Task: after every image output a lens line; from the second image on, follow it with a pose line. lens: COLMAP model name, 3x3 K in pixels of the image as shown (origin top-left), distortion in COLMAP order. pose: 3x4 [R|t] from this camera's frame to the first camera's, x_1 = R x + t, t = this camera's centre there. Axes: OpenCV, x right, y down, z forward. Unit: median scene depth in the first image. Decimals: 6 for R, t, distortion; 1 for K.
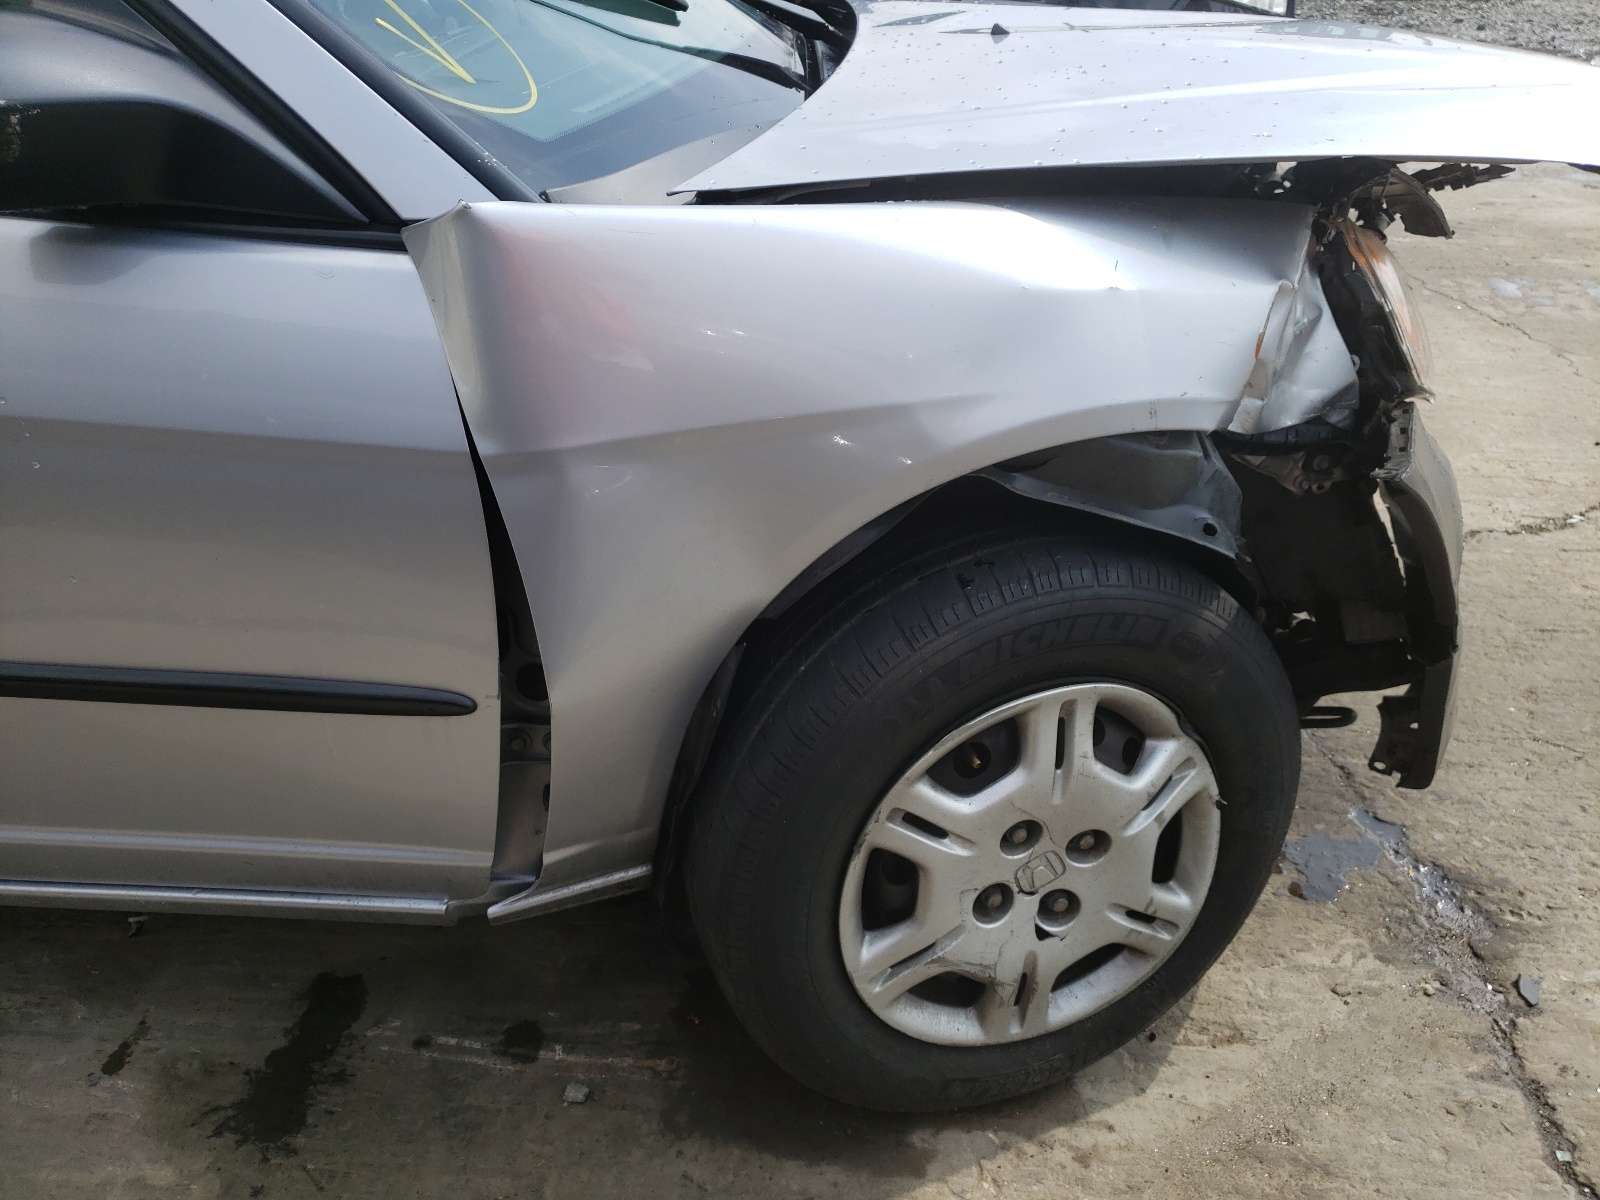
lens RADIAL K [[1236.9, 0, 800.0], [0, 1236.9, 600.0], [0, 0, 1]] dist [-0.005944, -0.005297]
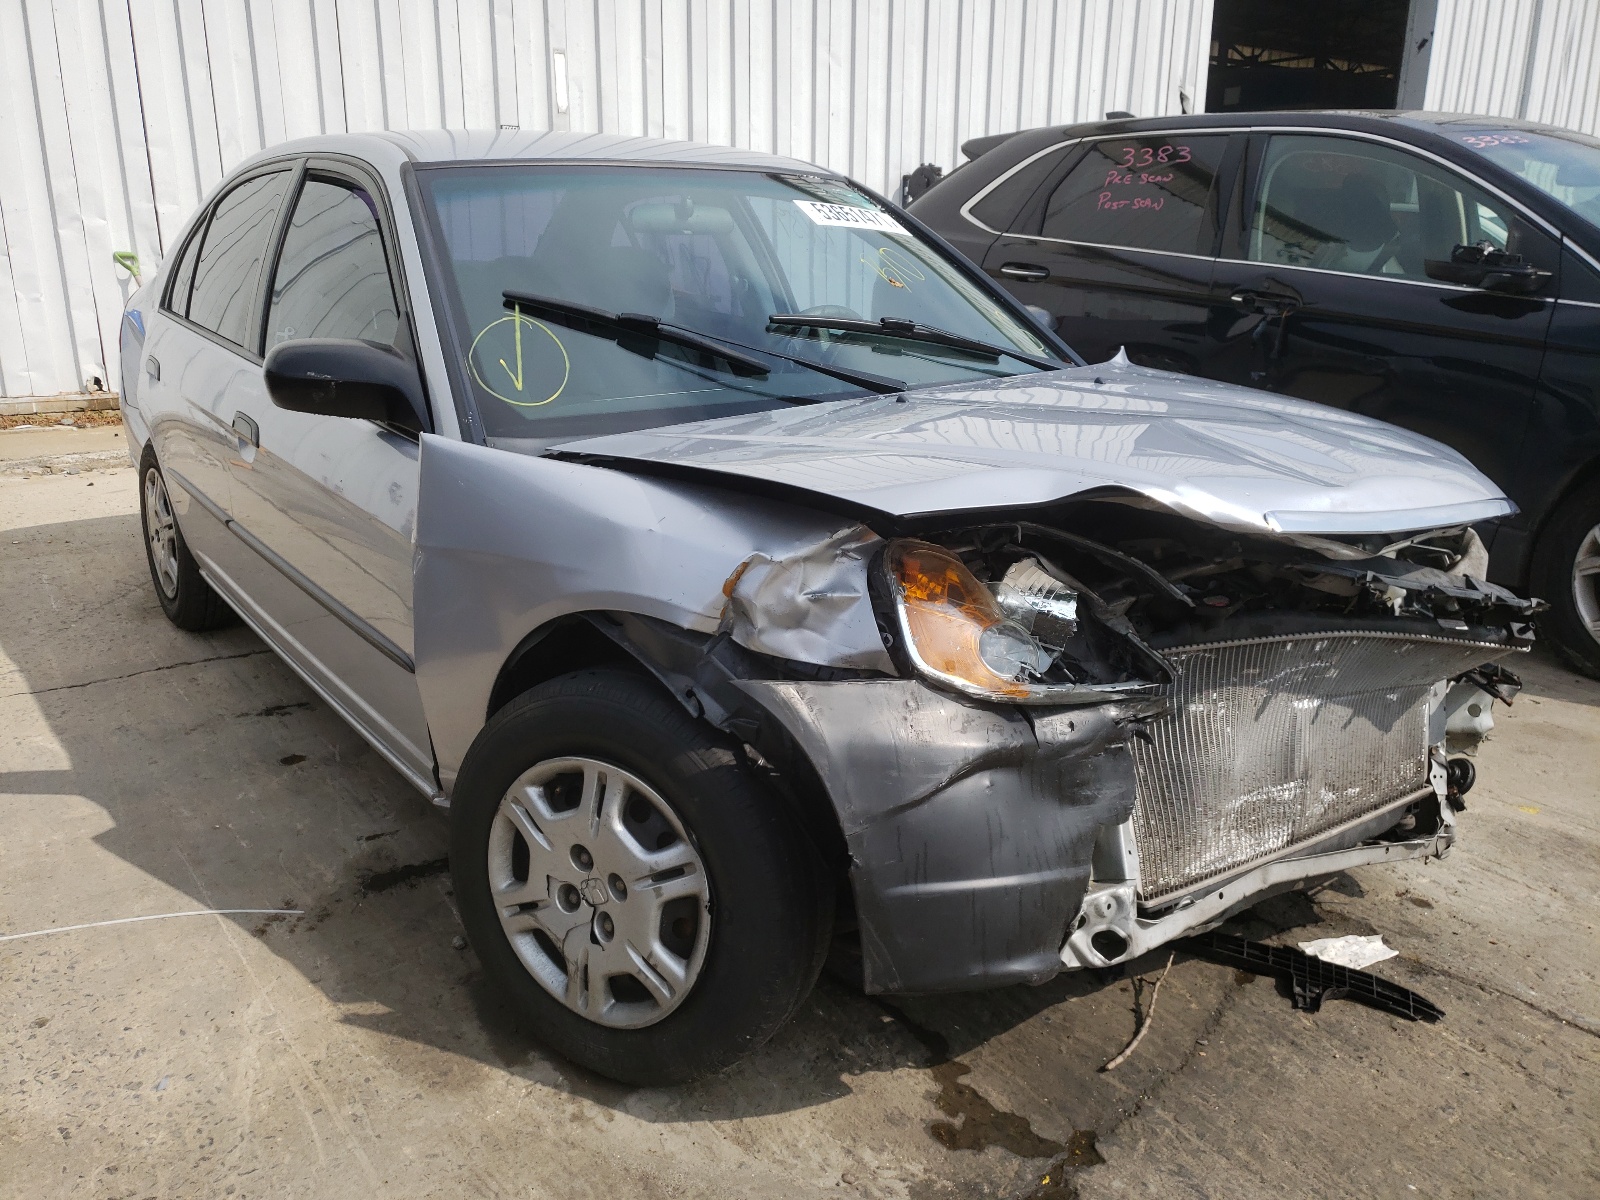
lens RADIAL K [[1236.9, 0, 800.0], [0, 1236.9, 600.0], [0, 0, 1]] dist [-0.005944, -0.005297]
pose [[0.635550, 0.191846, -0.747845, 1.390591], [-0.380090, 0.920869, -0.086784, -0.074314], [0.672018, 0.339403, 0.658177, 0.034315]]
